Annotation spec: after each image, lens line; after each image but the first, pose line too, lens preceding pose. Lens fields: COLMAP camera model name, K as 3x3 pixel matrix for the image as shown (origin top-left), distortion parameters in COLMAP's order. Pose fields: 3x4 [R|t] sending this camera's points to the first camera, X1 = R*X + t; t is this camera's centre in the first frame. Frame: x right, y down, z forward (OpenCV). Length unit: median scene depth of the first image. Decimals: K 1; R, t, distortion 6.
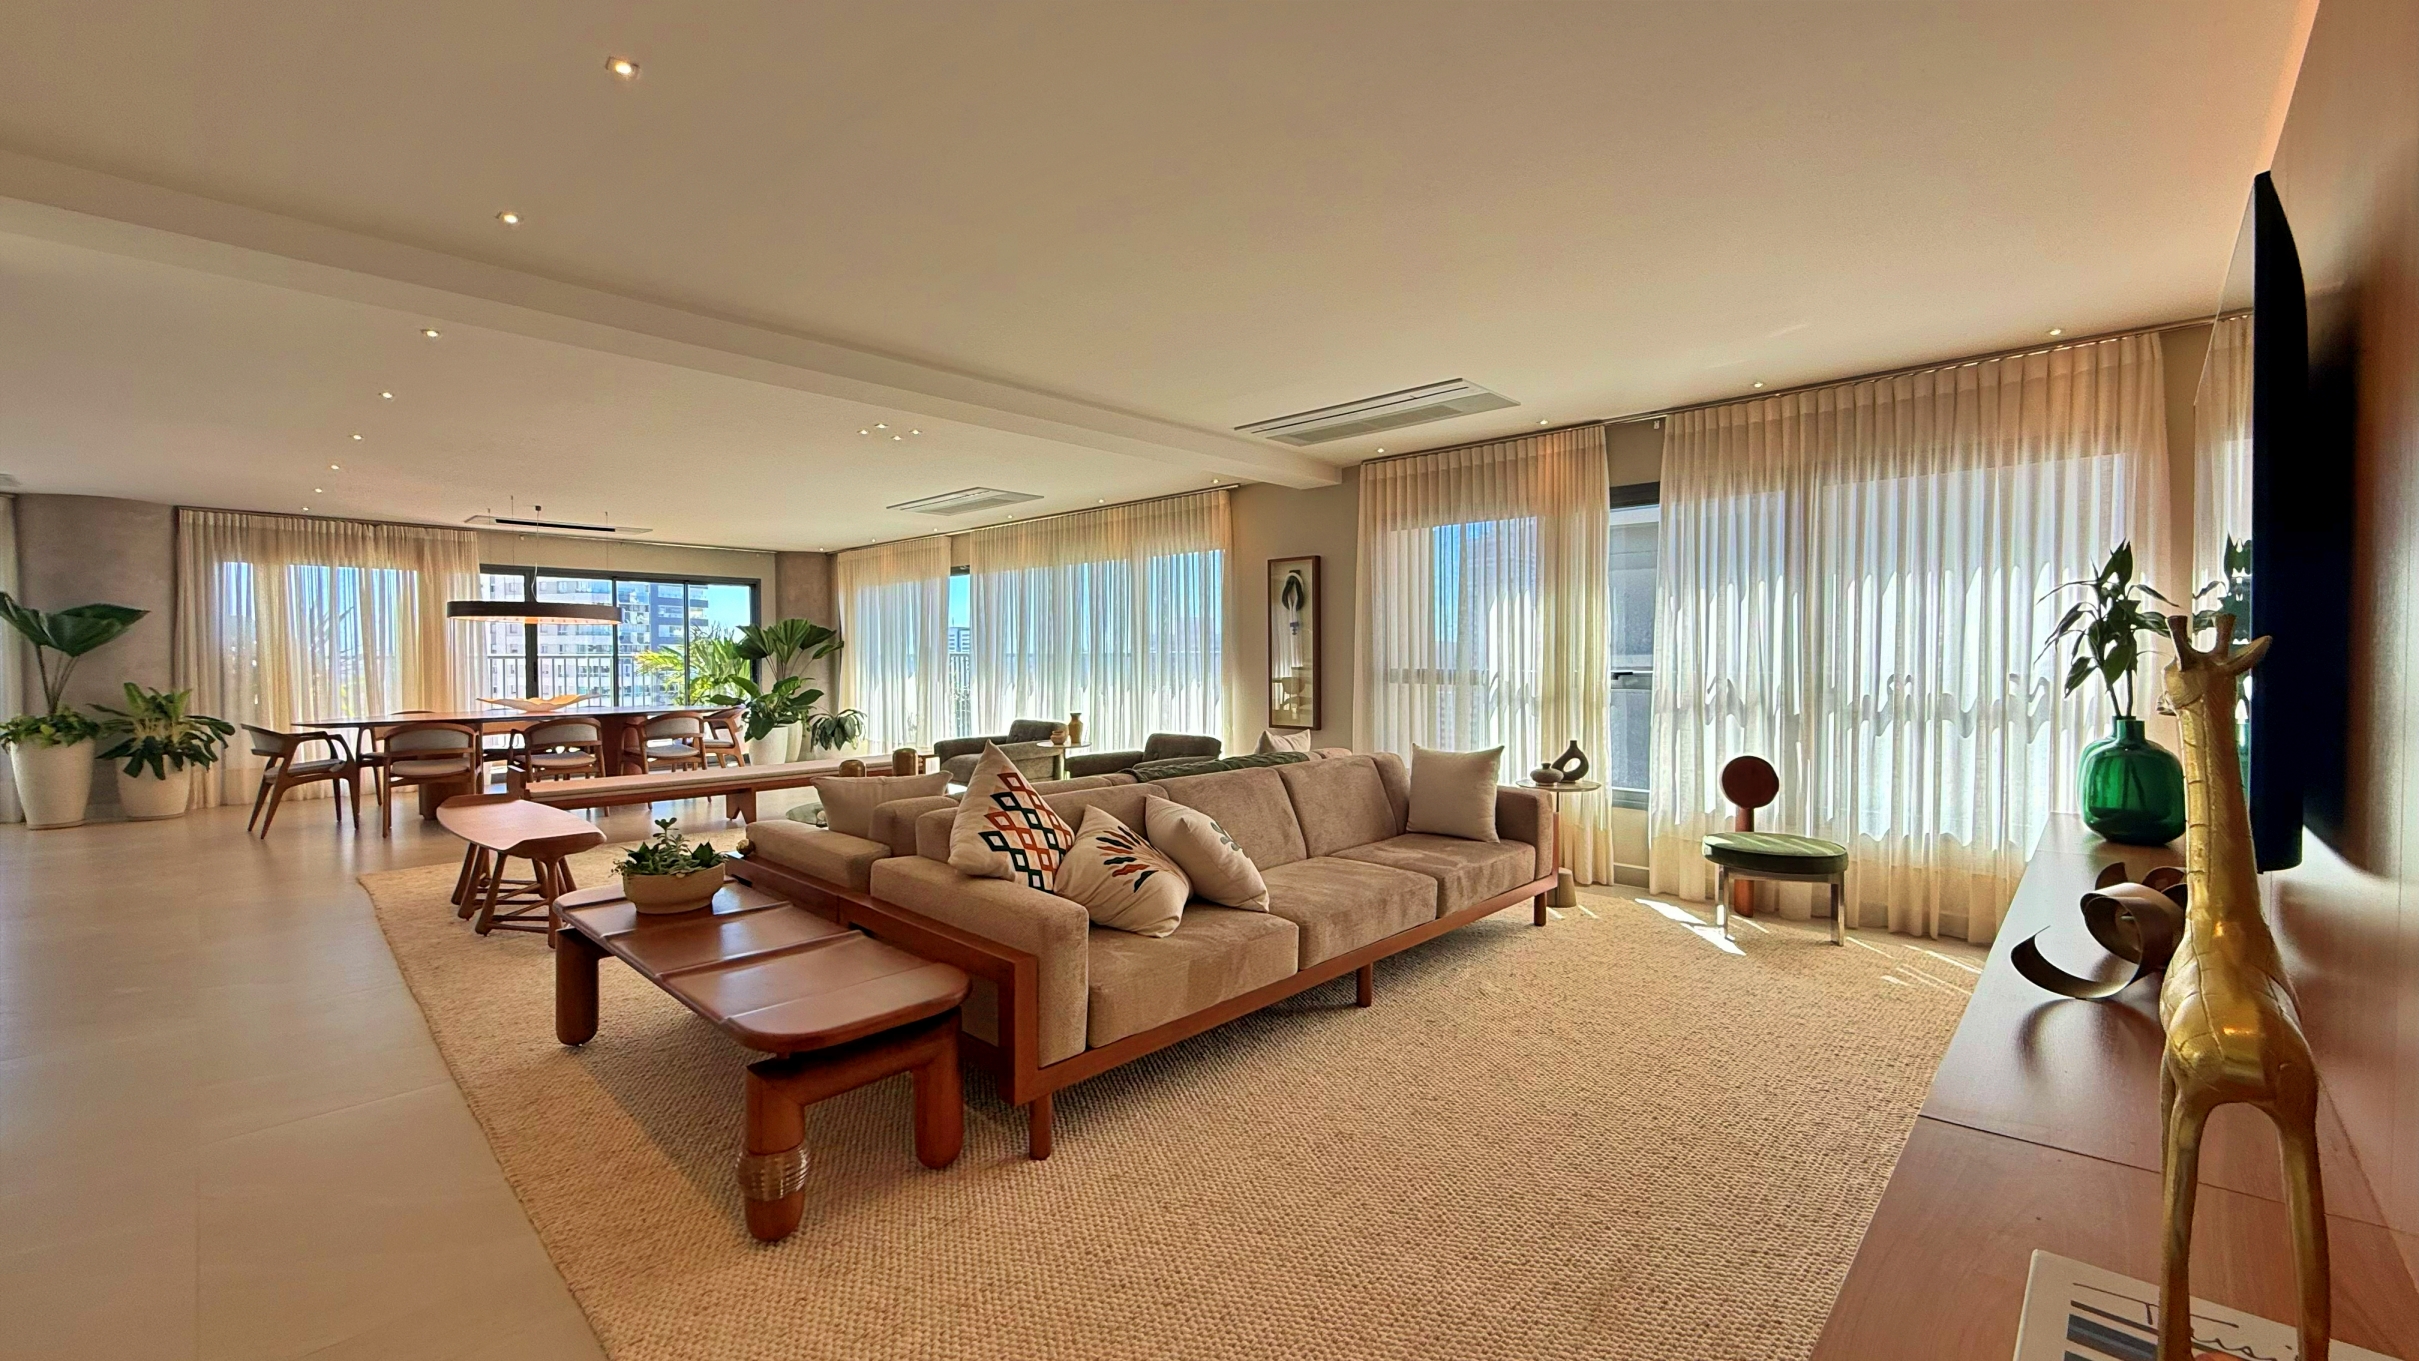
lens RADIAL K [[958.9, 0, 1194.0], [0, 958.9, 679.8], [0, 0, 1]] dist [-0.000775, 0.000773]
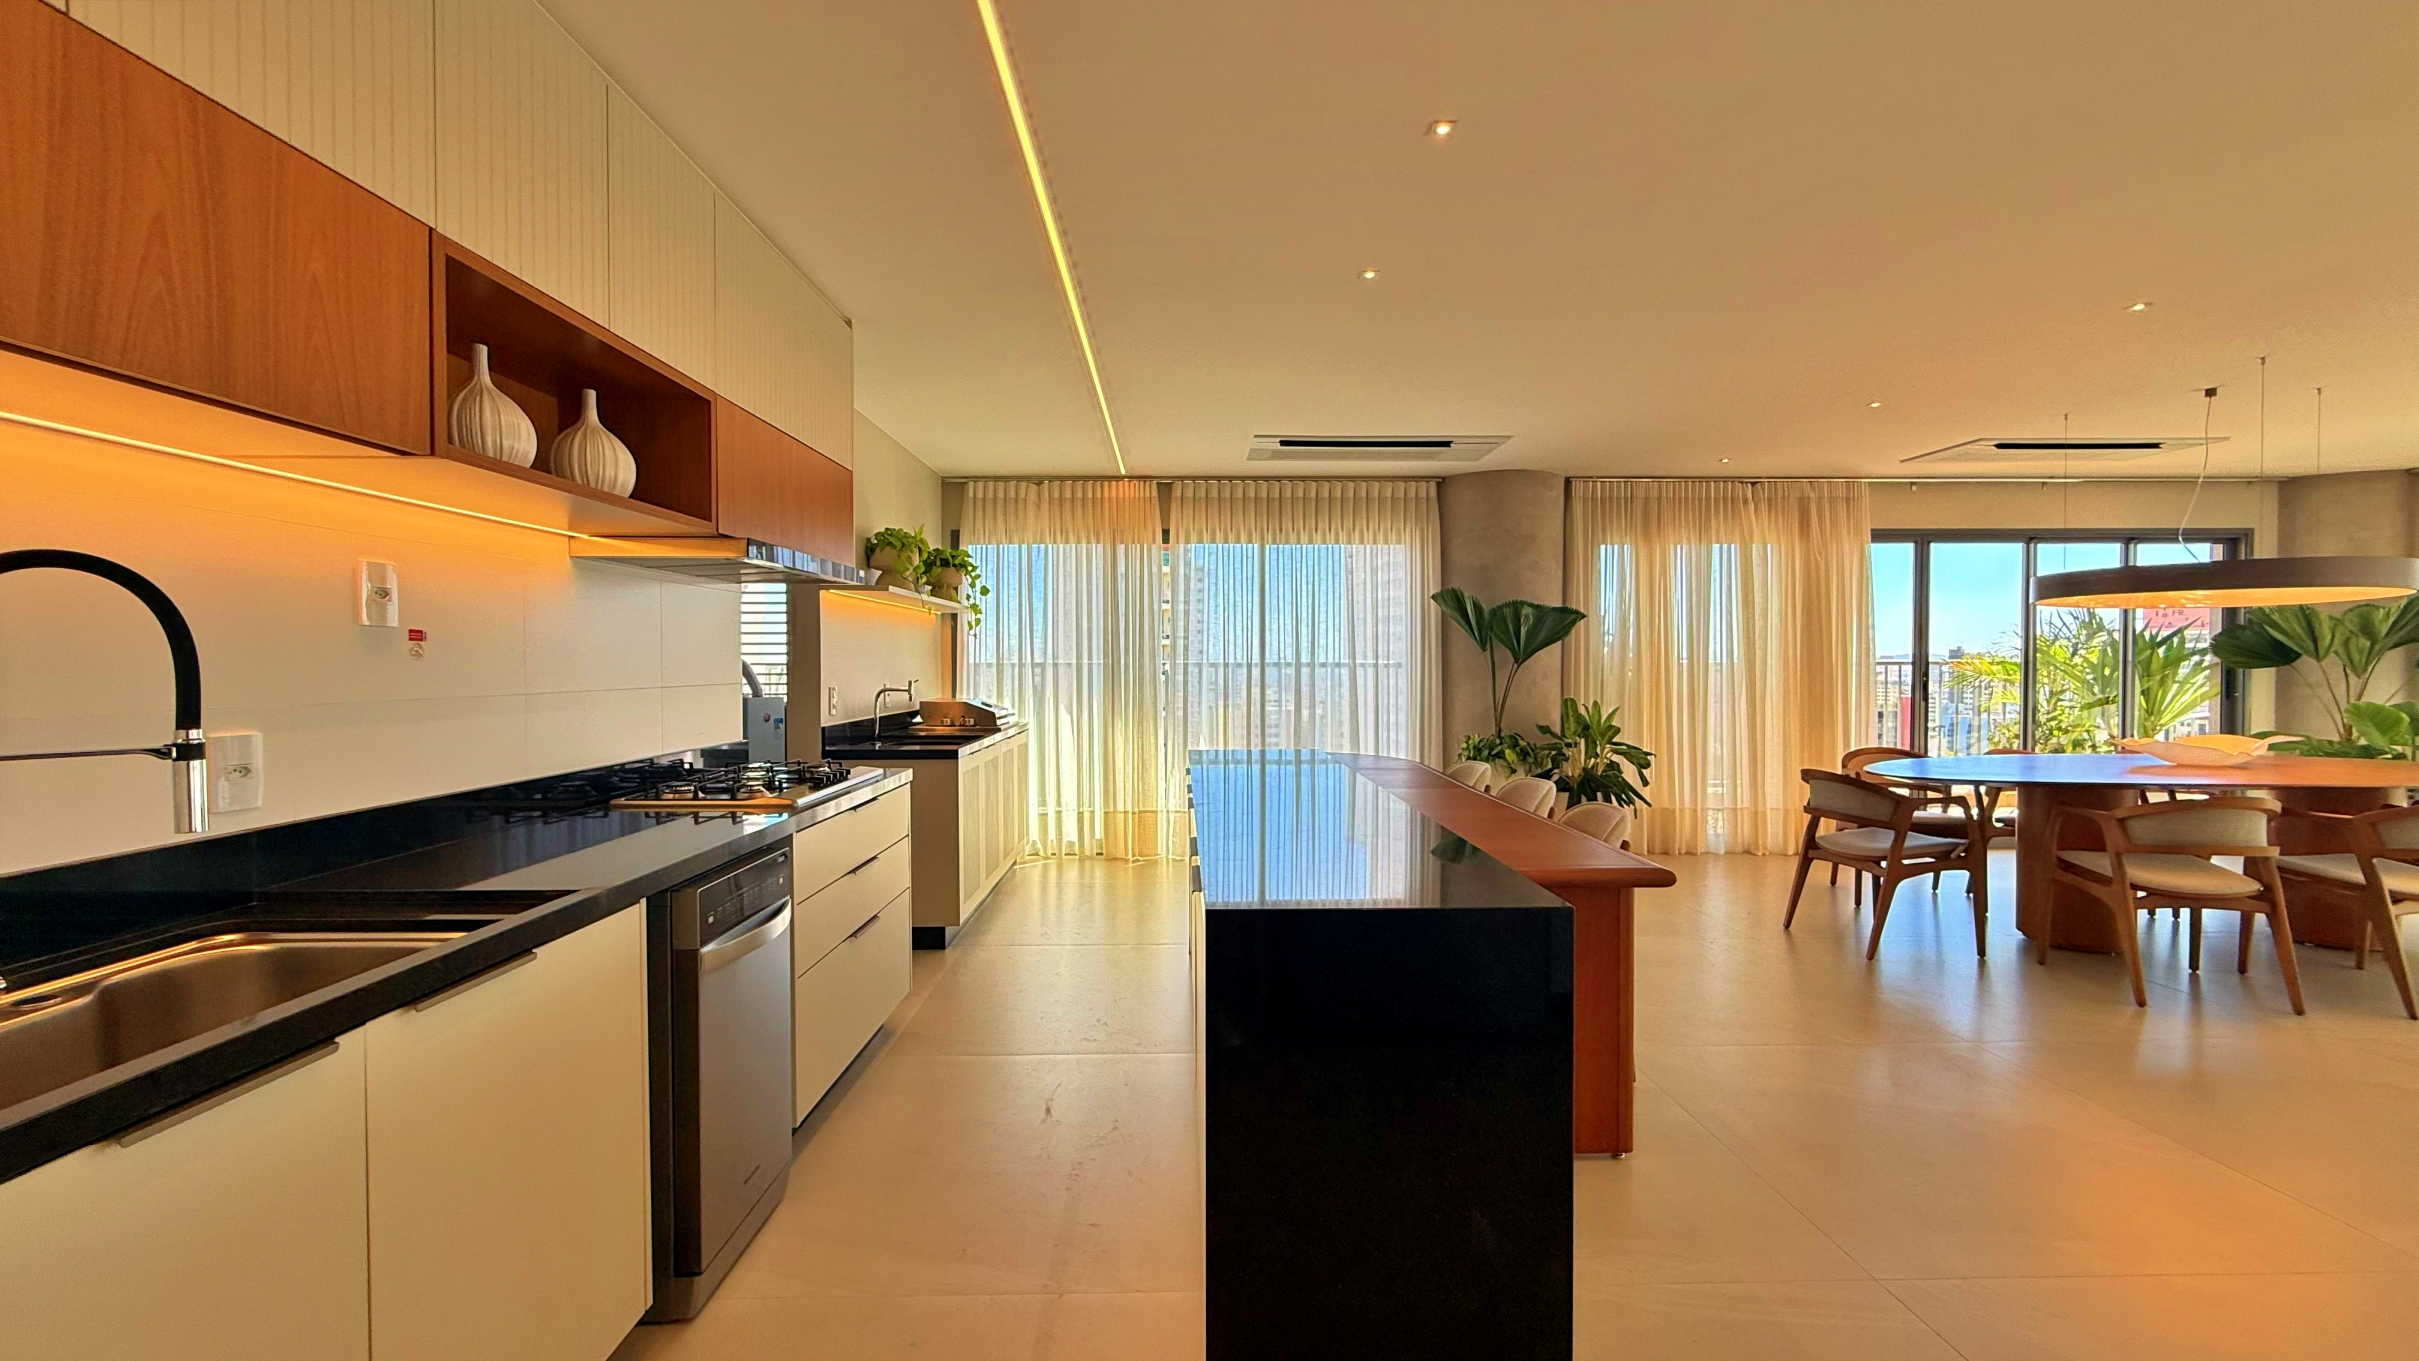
lens RADIAL K [[958.9, 0, 1194.0], [0, 958.9, 679.8], [0, 0, 1]] dist [-0.000775, 0.000773]
pose [[0.705561, 0.012465, -0.708540, -0.750590], [-0.017873, 0.999840, -0.000208, -0.006237], [0.708424, 0.012810, 0.705671, 0.229214]]
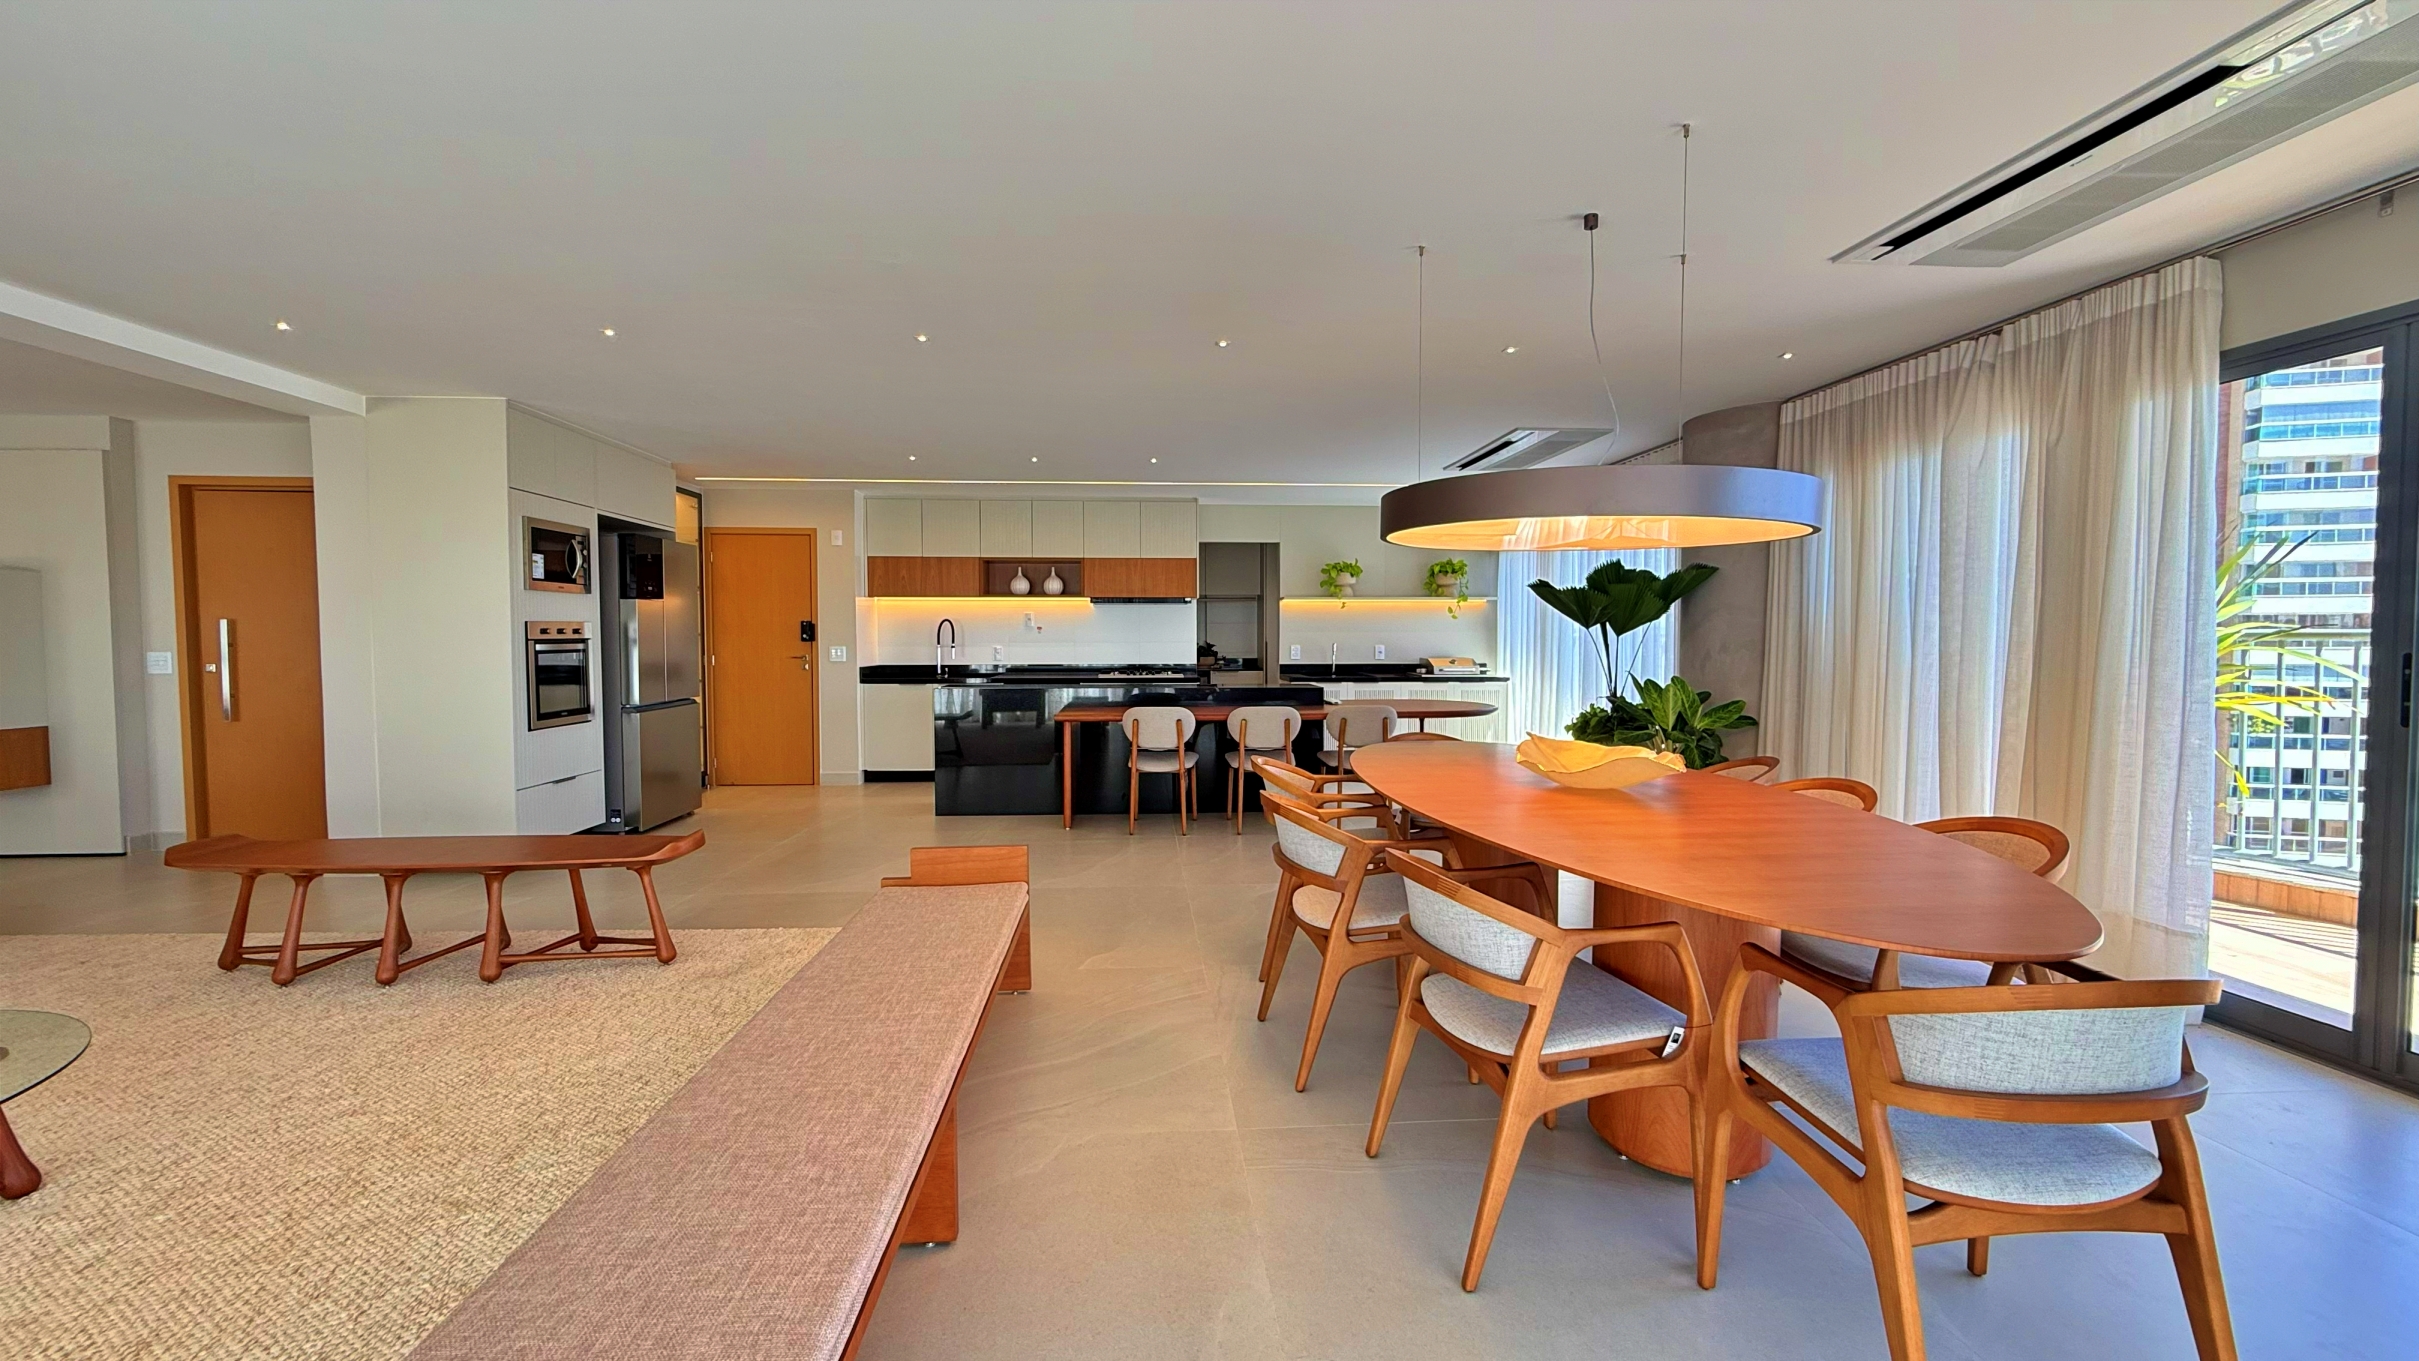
lens RADIAL K [[958.9, 0, 1194.0], [0, 958.9, 679.8], [0, 0, 1]] dist [-0.000775, 0.000773]
pose [[-0.662553, 0.035596, -0.748168, -0.330308], [-0.017957, 0.997828, 0.063377, -0.029840], [0.748799, 0.055425, -0.660475, 1.197373]]
